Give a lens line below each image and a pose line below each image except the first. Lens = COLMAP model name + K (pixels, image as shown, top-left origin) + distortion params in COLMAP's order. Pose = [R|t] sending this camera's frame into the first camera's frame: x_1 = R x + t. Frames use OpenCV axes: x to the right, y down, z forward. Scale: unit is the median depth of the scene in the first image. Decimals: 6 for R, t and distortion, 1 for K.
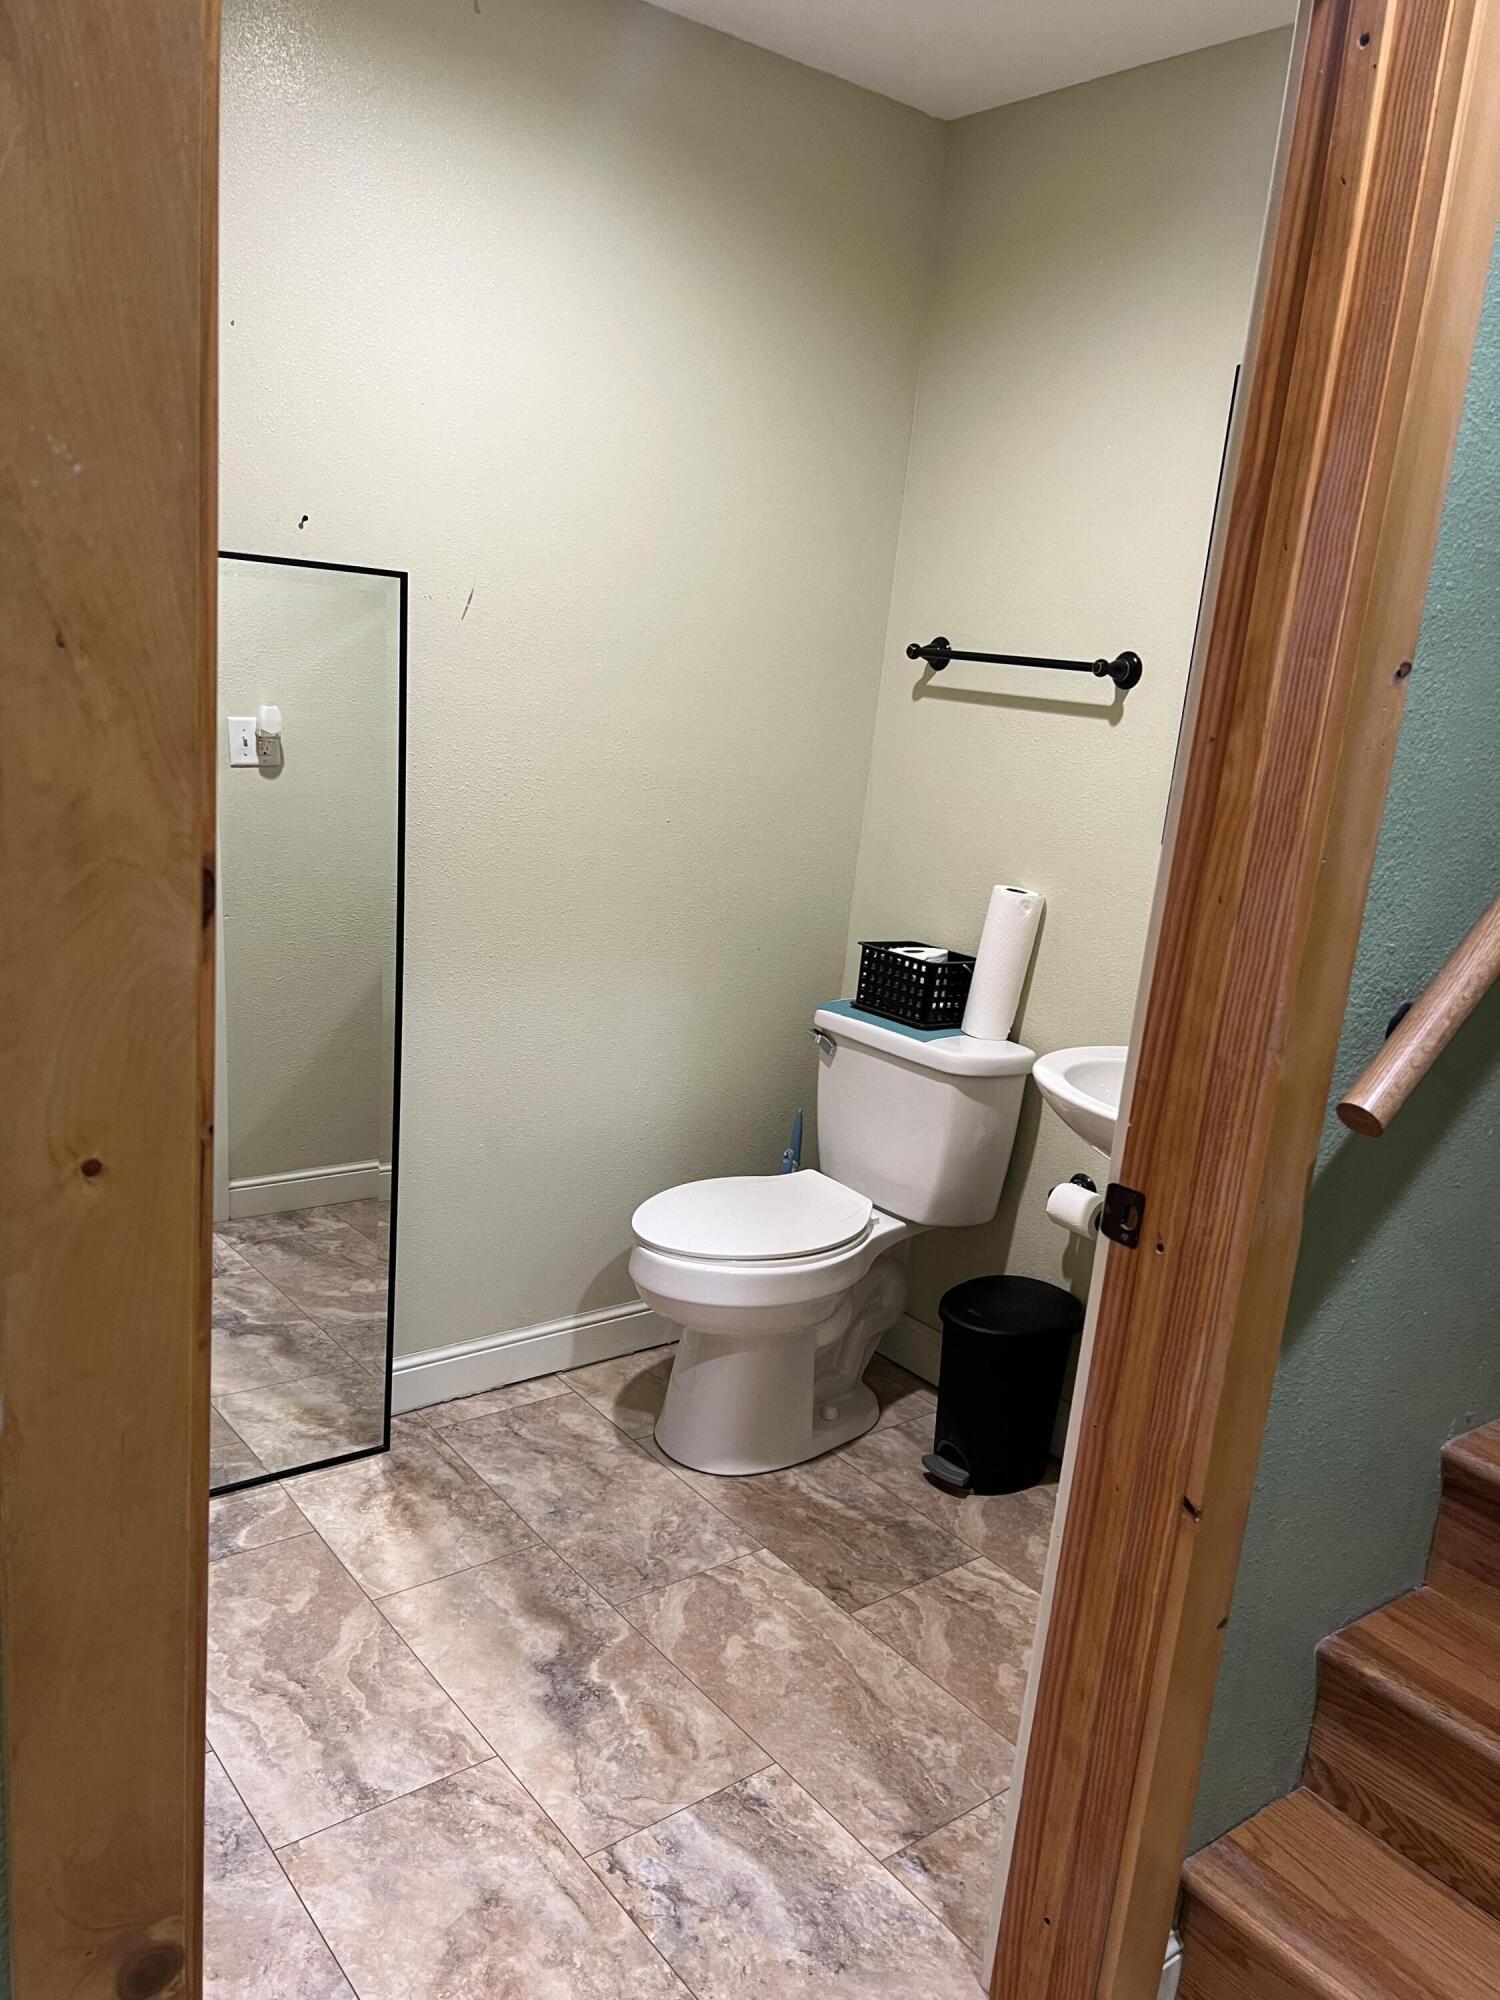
lens RADIAL K [[1503.1, 0, 746.5], [0, 1503.1, 1009.6], [0, 0, 1]] dist [0.029139, -0.008580]
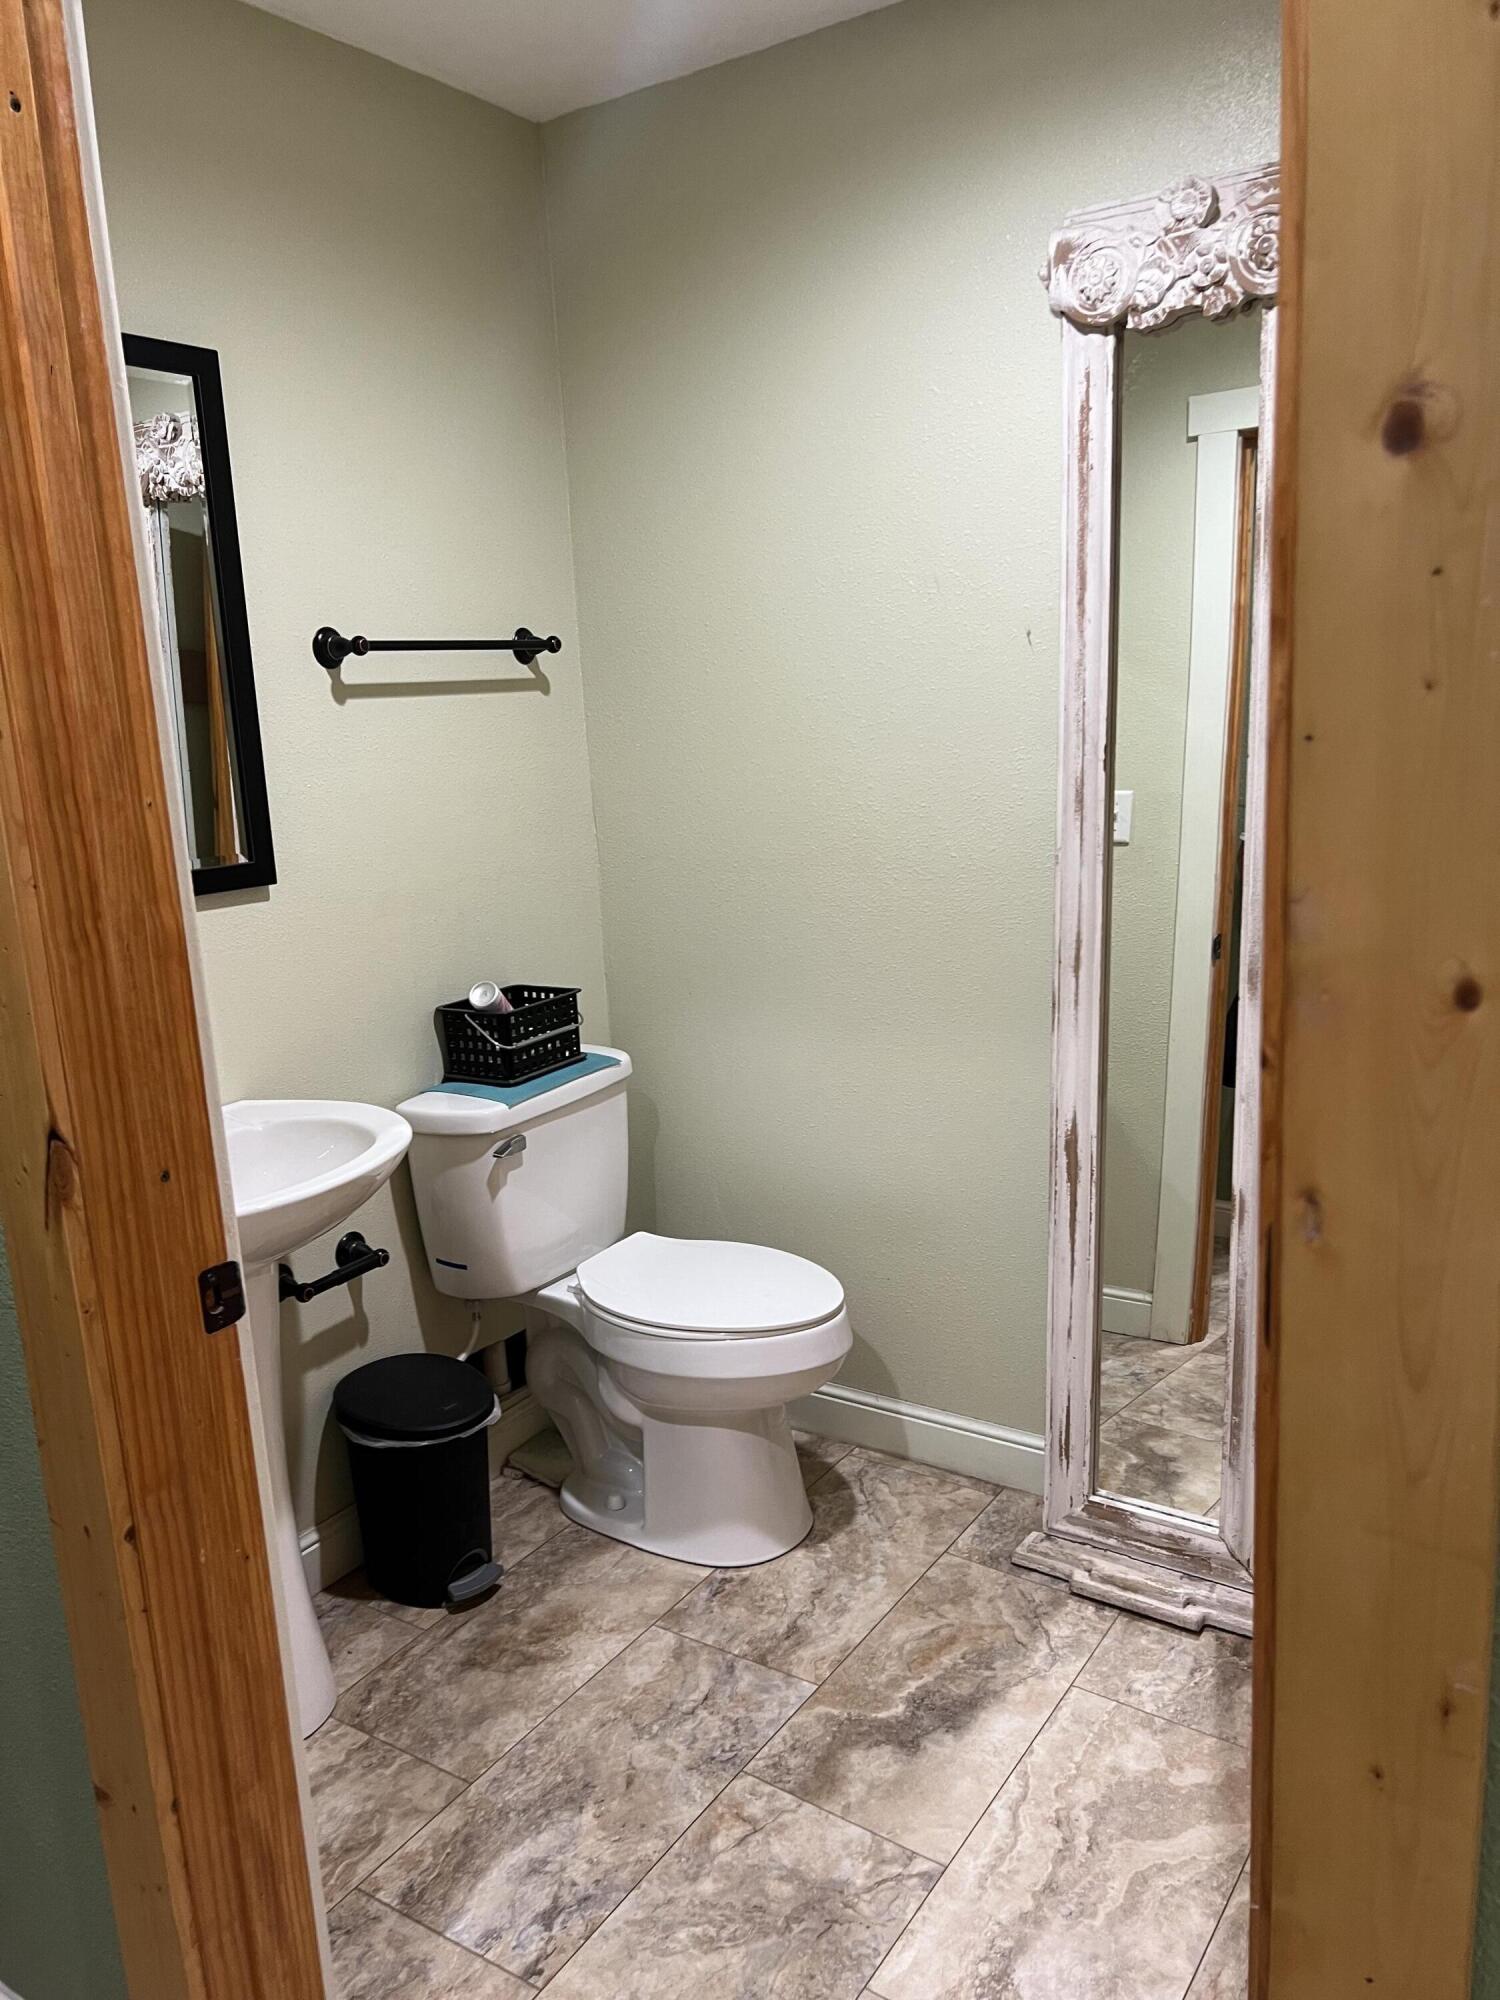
lens RADIAL K [[1503.1, 0, 750.7], [0, 1503.1, 999.3], [0, 0, 1]] dist [0.029139, -0.008580]
pose [[0.323815, 0.094515, -0.941388, 0.450351], [-0.149681, 0.987585, 0.047667, -0.061063], [0.934205, 0.125473, 0.333942, 0.467704]]
